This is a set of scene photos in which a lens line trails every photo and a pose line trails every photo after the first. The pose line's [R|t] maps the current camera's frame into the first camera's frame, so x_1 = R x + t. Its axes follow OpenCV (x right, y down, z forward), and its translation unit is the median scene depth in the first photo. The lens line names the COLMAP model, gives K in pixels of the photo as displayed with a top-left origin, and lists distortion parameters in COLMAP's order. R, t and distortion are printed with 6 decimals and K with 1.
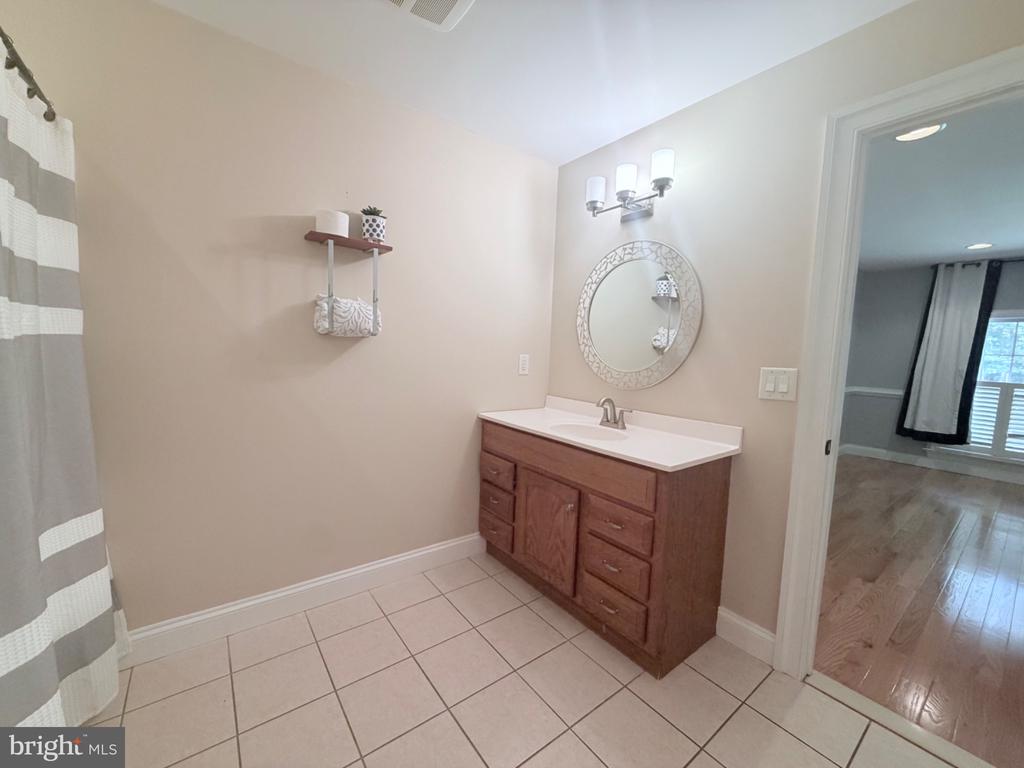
lens RADIAL K [[408.8, 0, 505.6], [0, 408.8, 382.1], [0, 0, 1]] dist [0.000230, 0.000216]
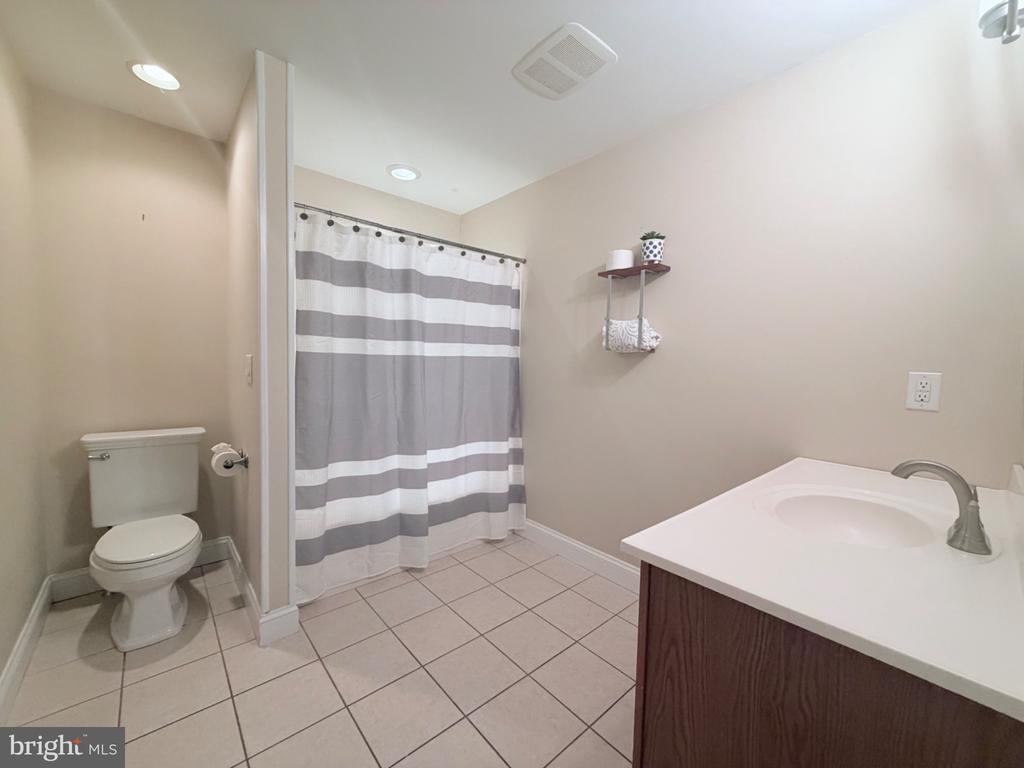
lens RADIAL K [[408.8, 0, 507.9], [0, 408.8, 383.5], [0, 0, 1]] dist [0.000230, 0.000216]
pose [[0.077196, 0.023848, -0.996731, 0.970530], [-0.098914, 0.994965, 0.016145, -0.014470], [0.992097, 0.097344, 0.079166, 0.785205]]
